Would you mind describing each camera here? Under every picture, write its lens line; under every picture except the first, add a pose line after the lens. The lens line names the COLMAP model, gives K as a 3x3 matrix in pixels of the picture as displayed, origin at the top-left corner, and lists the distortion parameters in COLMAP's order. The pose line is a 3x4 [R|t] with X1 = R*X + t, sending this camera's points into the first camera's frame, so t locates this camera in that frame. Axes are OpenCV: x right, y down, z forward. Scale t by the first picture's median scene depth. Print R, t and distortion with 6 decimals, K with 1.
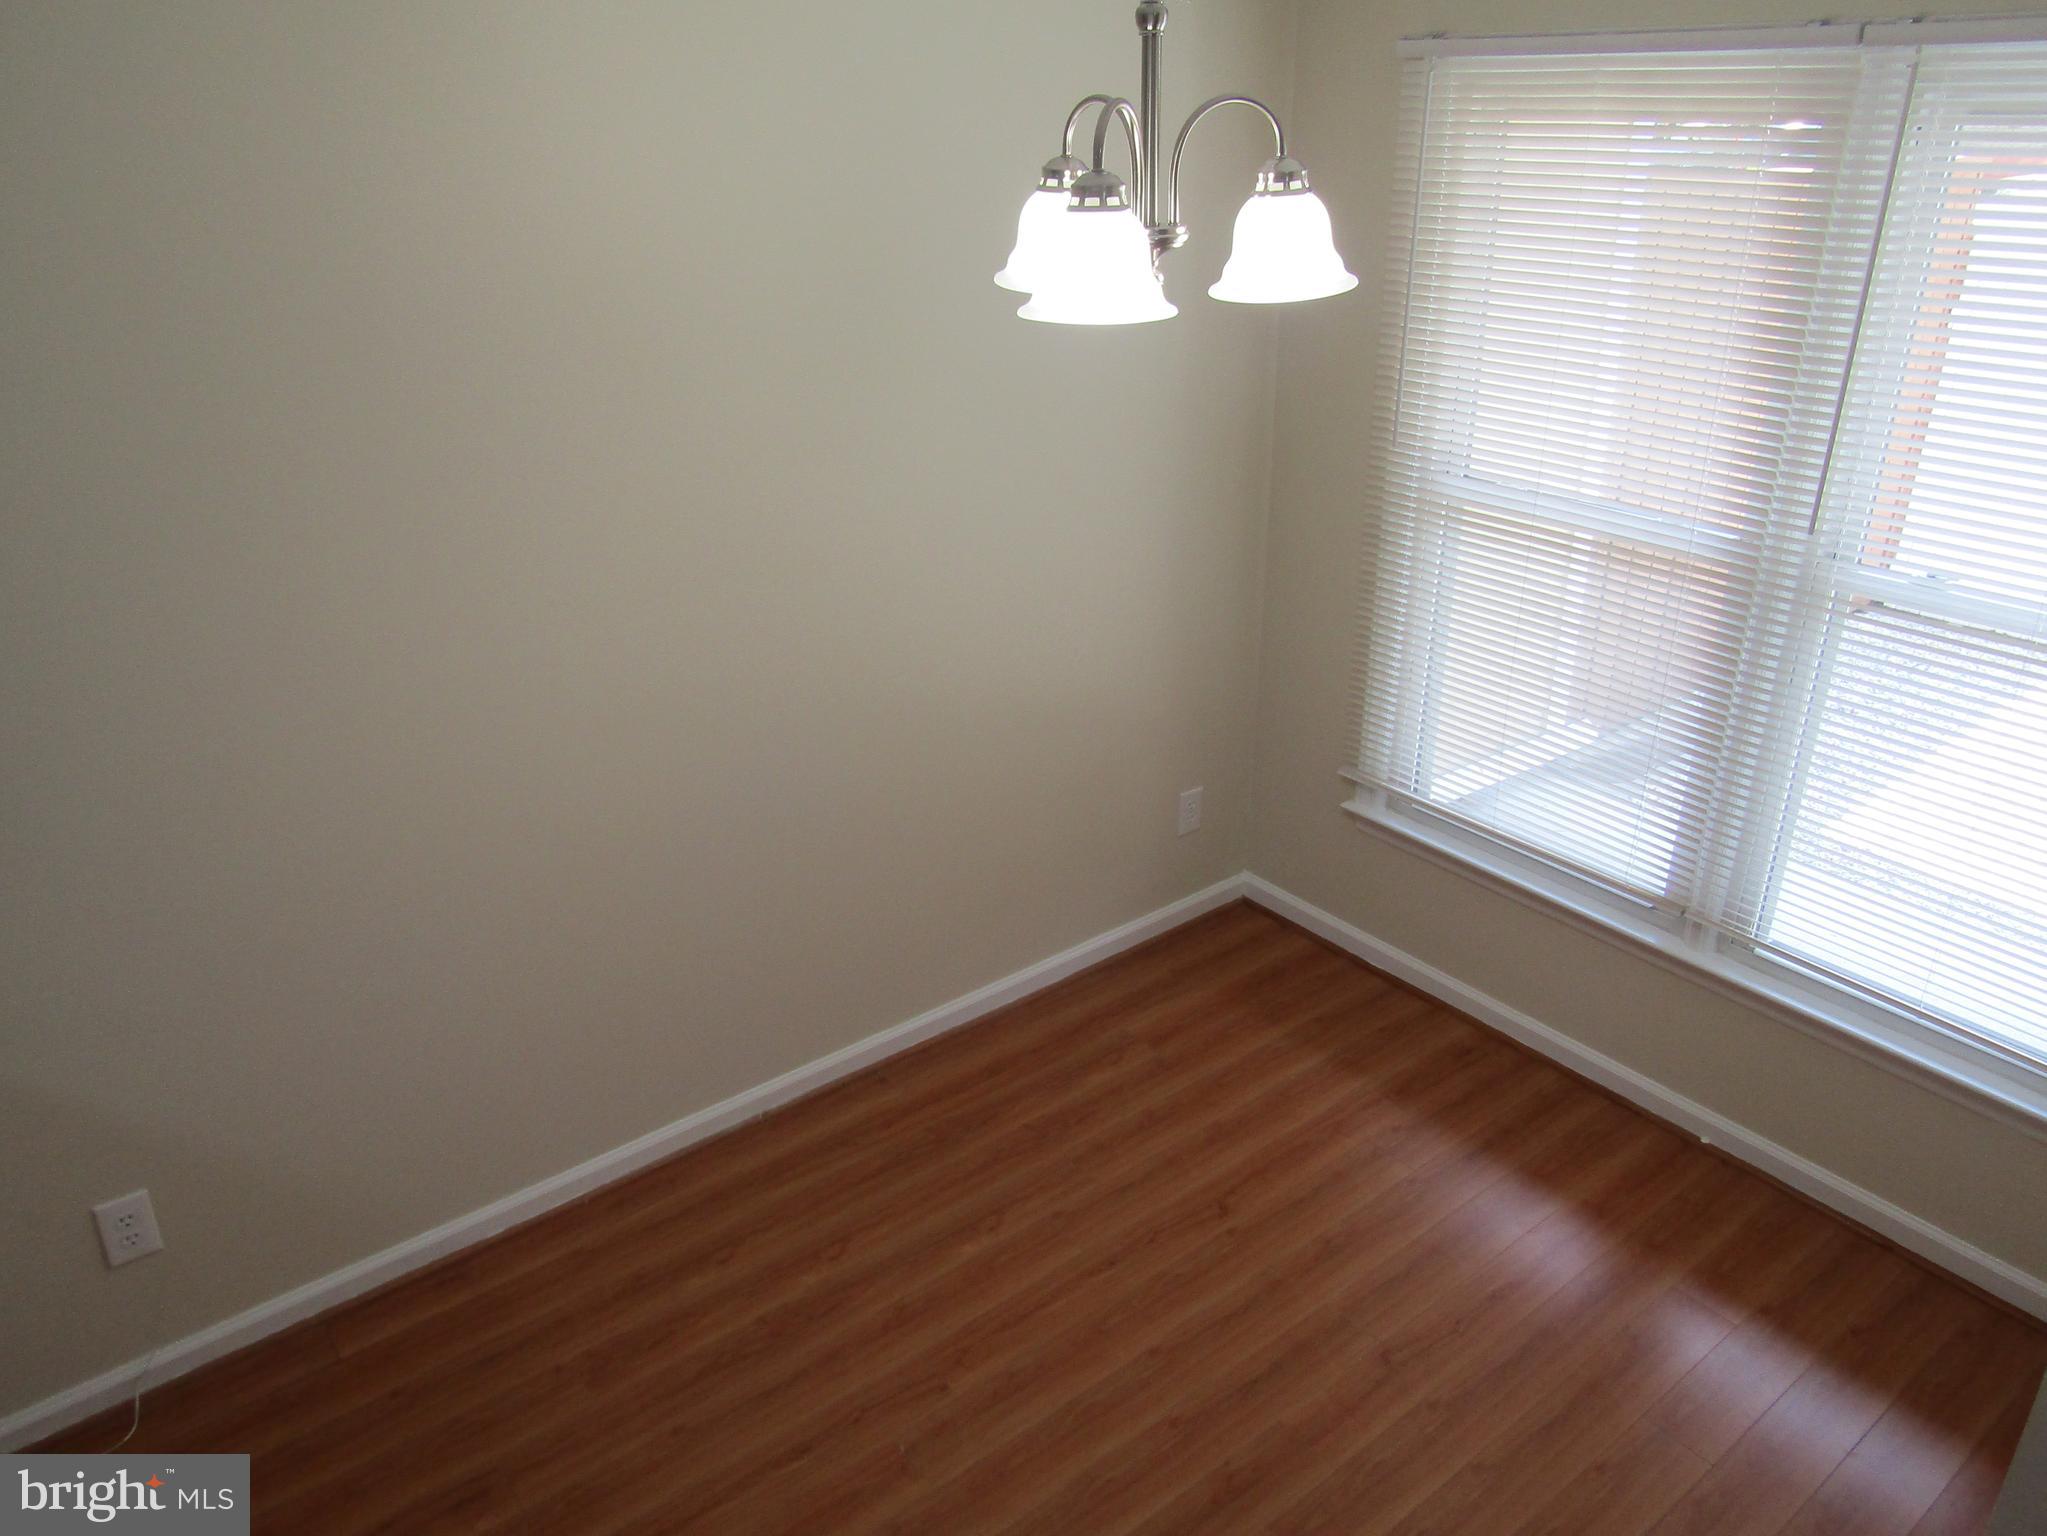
lens RADIAL K [[1456.9, 0, 1015.3], [0, 1456.9, 761.0], [0, 0, 1]] dist [-0.008698, 0.006659]
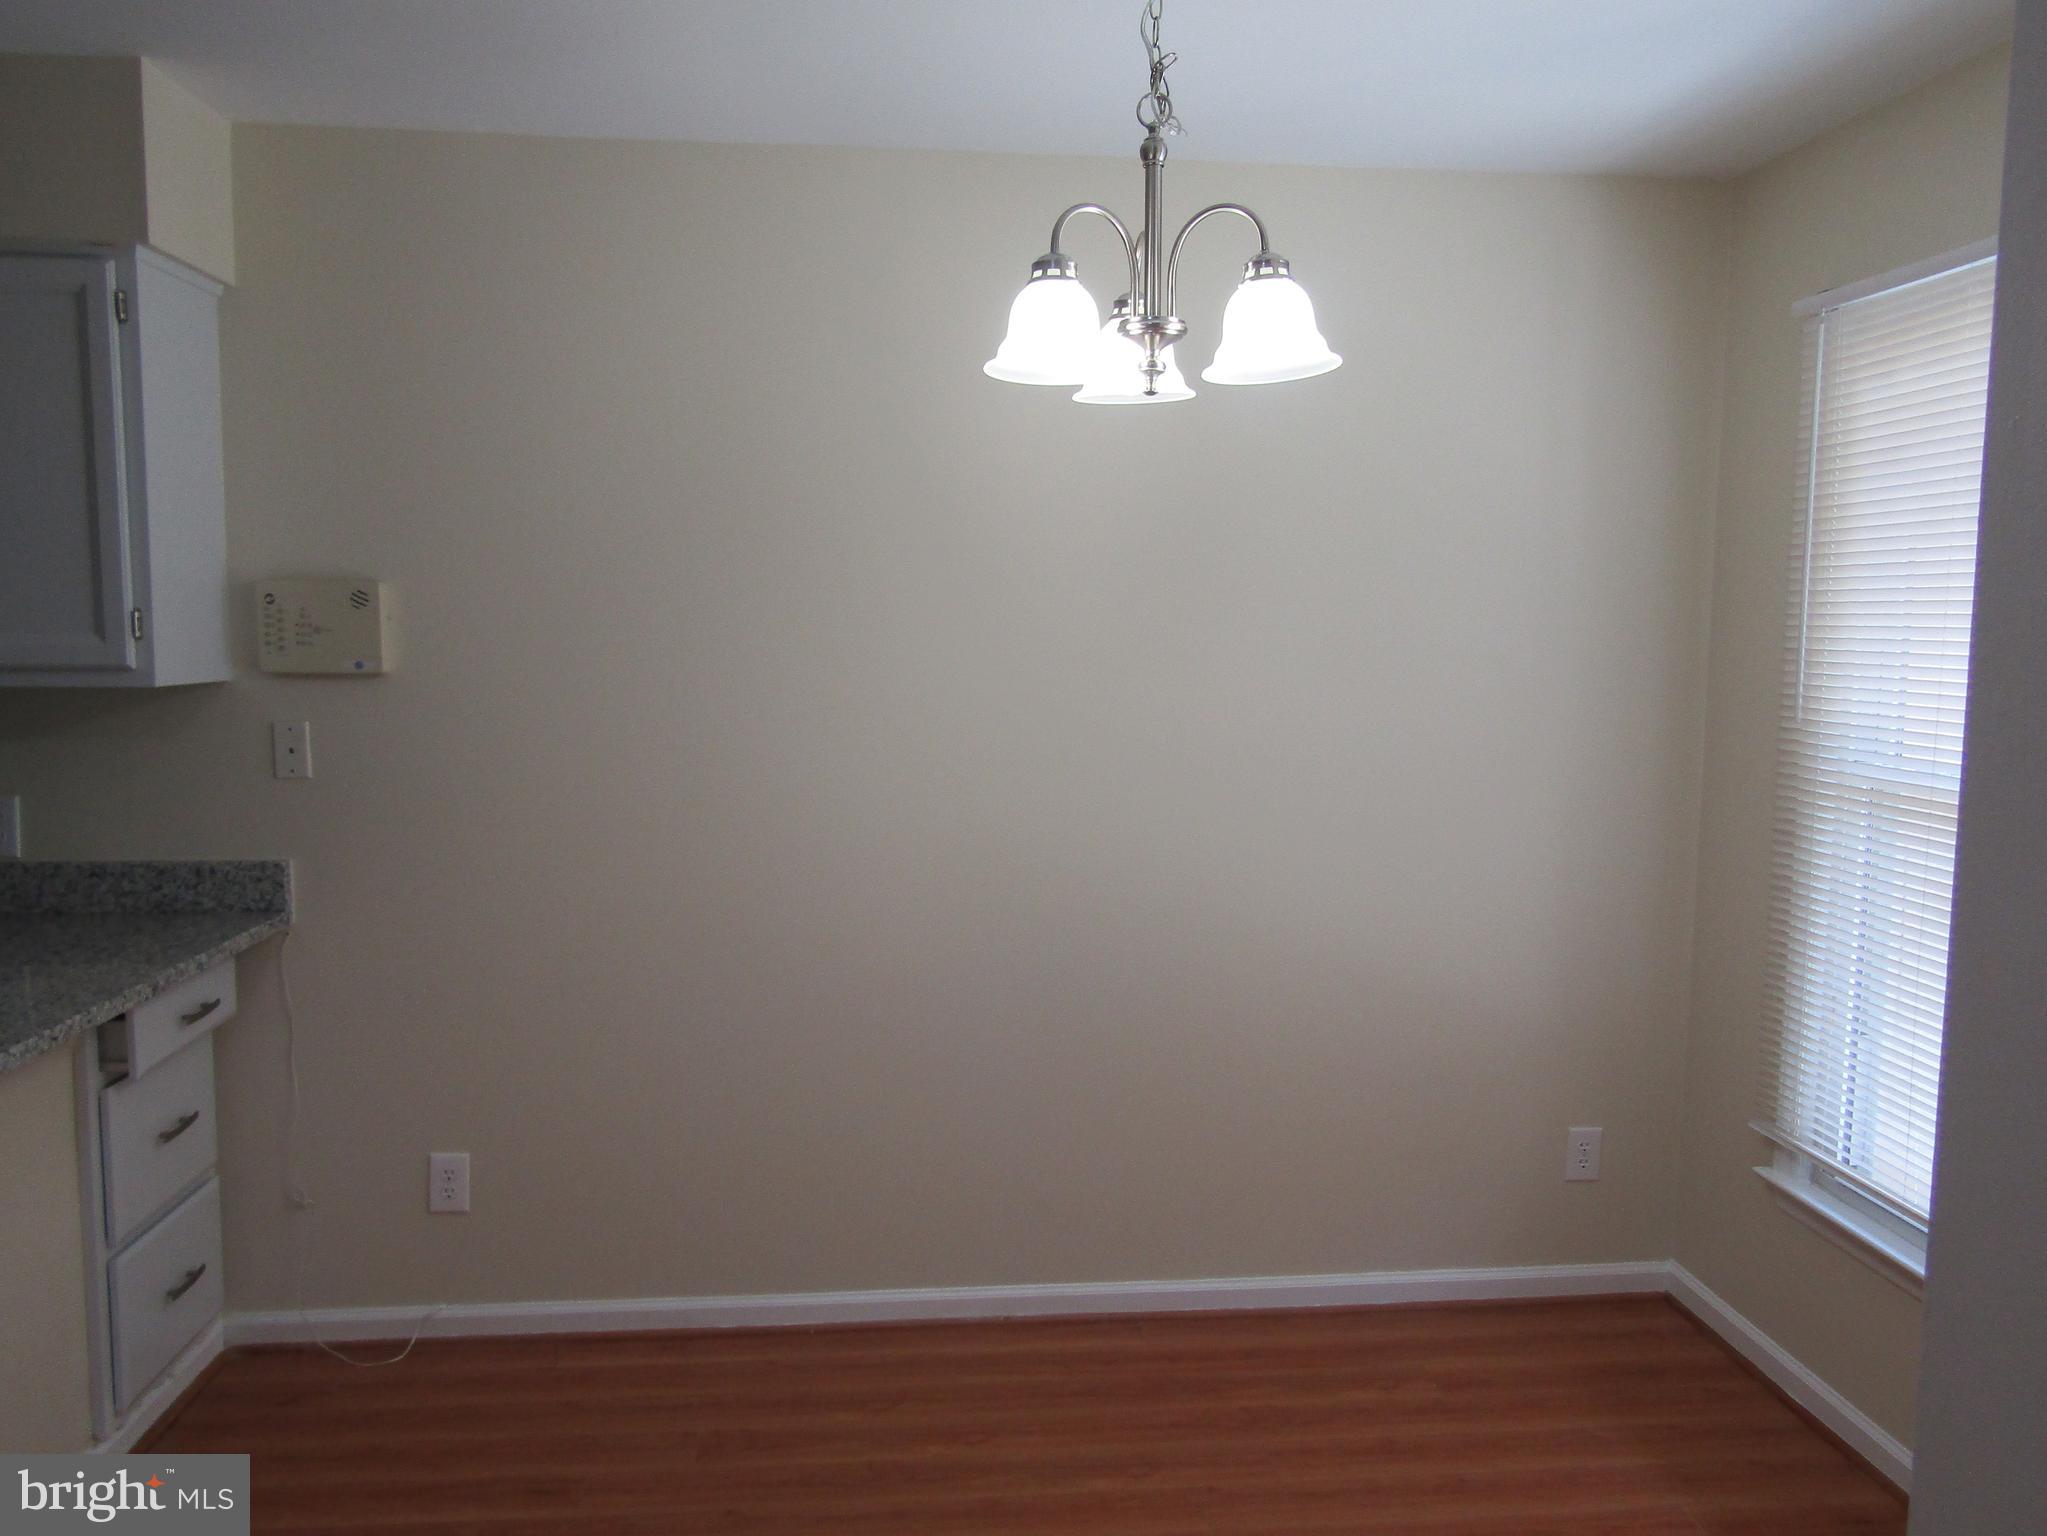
lens RADIAL K [[1456.9, 0, 1025.6], [0, 1456.9, 764.3], [0, 0, 1]] dist [-0.008698, 0.006659]
pose [[0.842868, 0.071058, -0.533409, 0.333209], [-0.242112, 0.935323, -0.257976, 0.141526], [0.480579, 0.346584, 0.805558, 0.083023]]
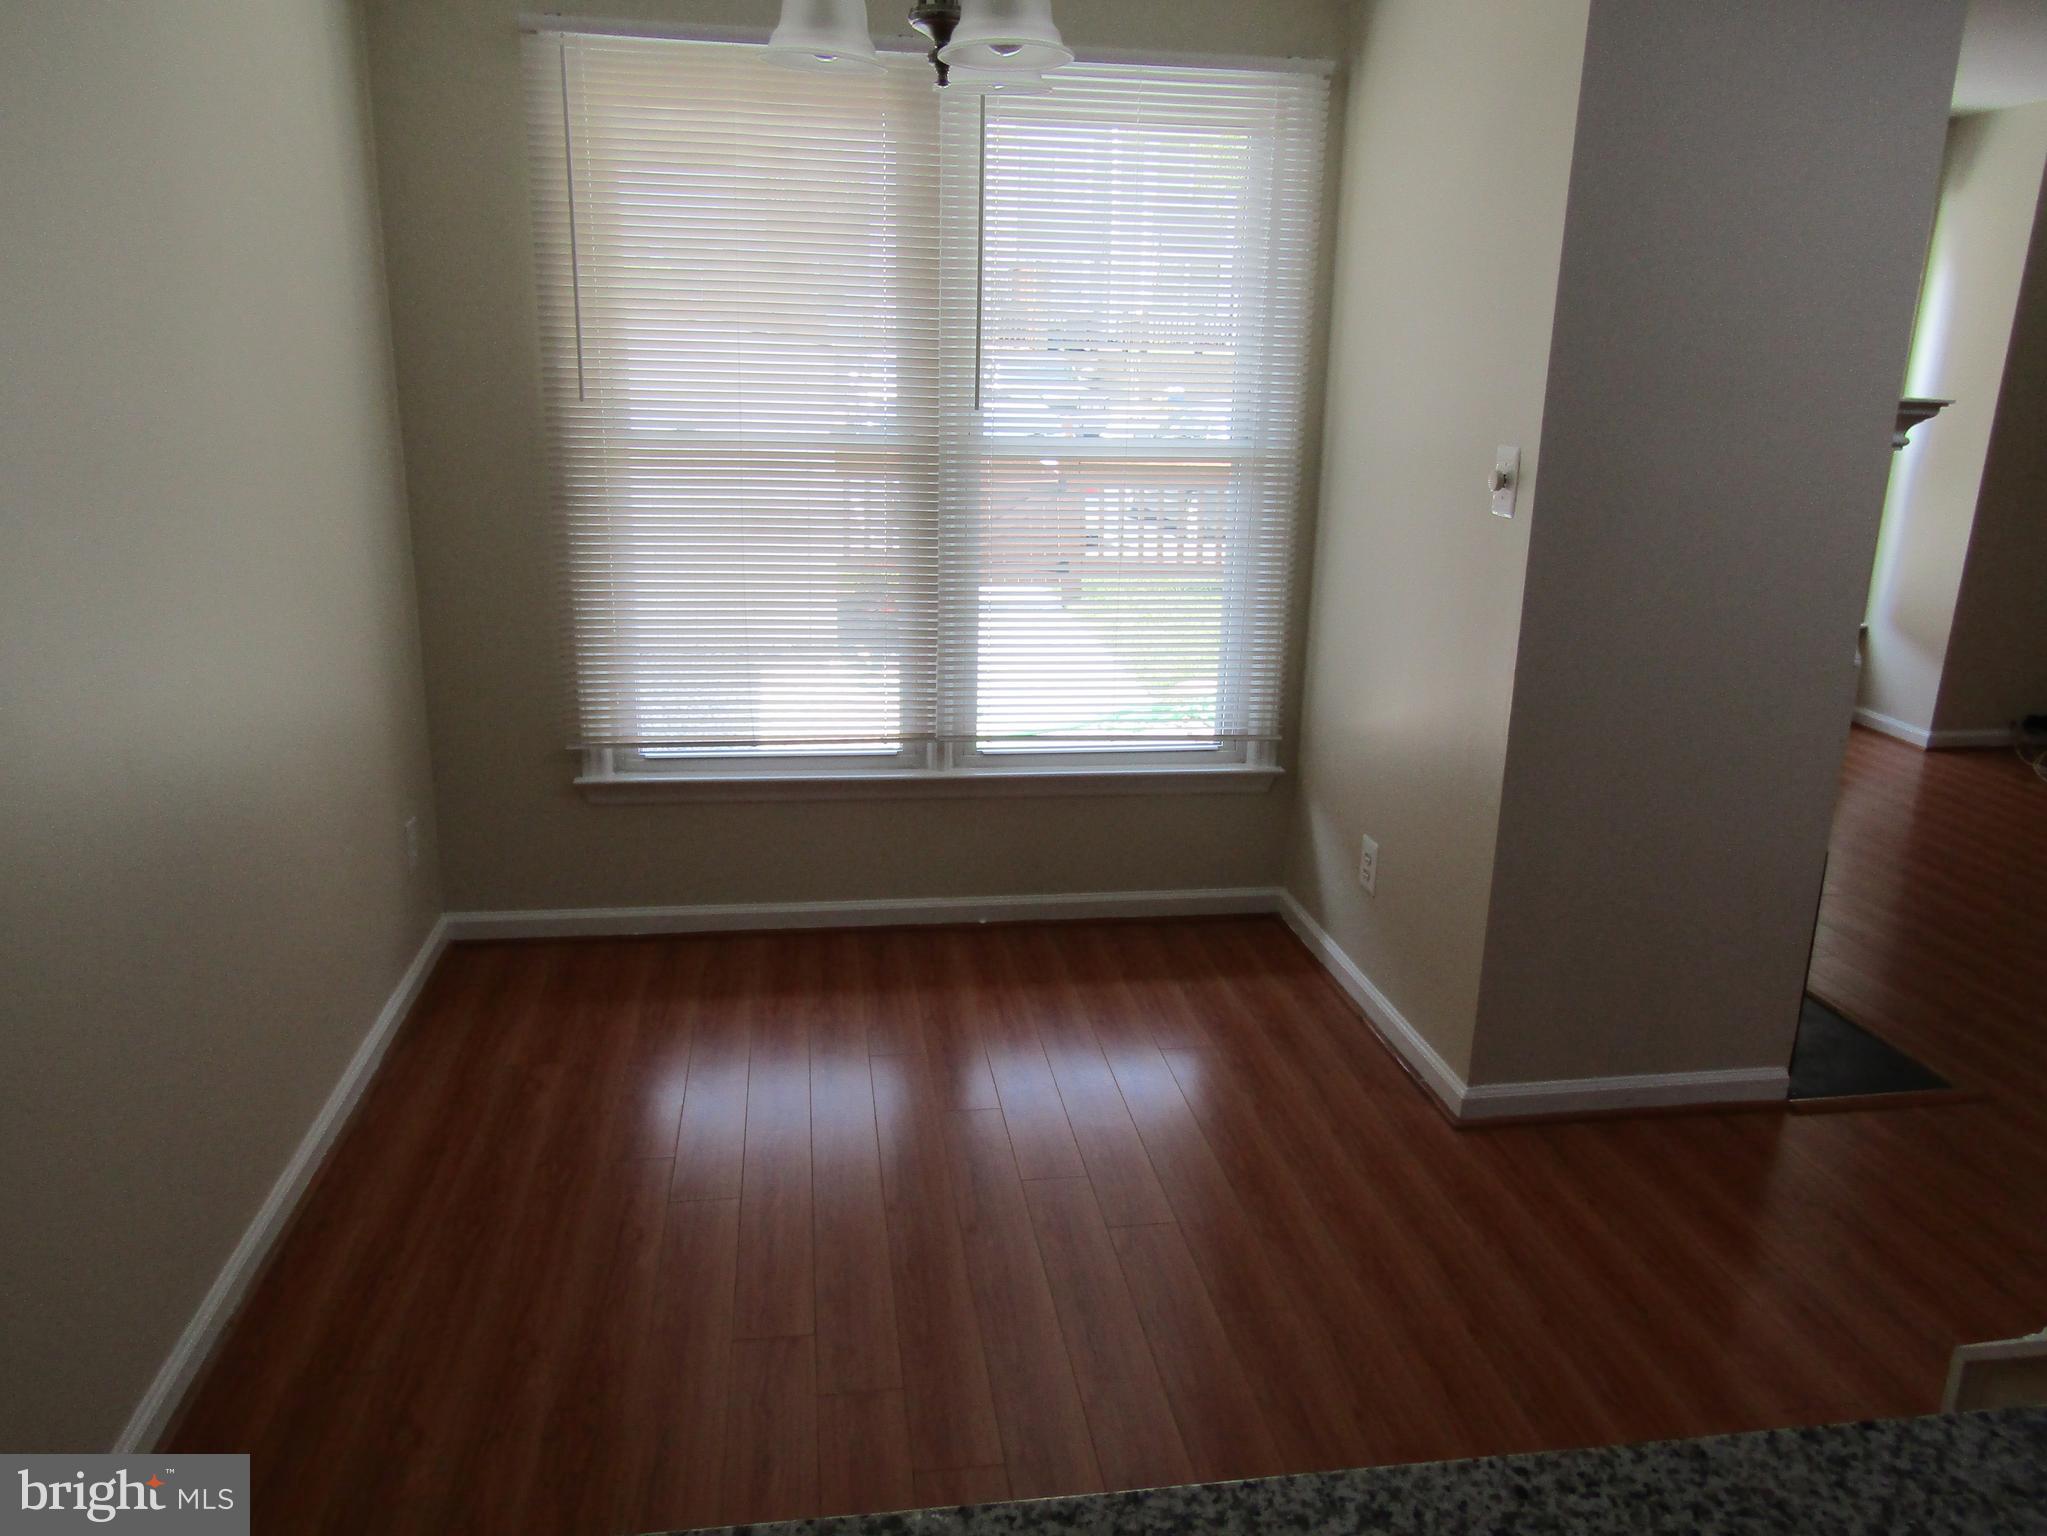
lens RADIAL K [[1456.9, 0, 1026.1], [0, 1456.9, 772.3], [0, 0, 1]] dist [-0.008698, 0.006659]
pose [[0.487544, -0.215567, 0.846068, -0.509146], [0.332407, 0.941892, 0.048433, 0.086817], [-0.807345, 0.257626, 0.530870, 0.258868]]
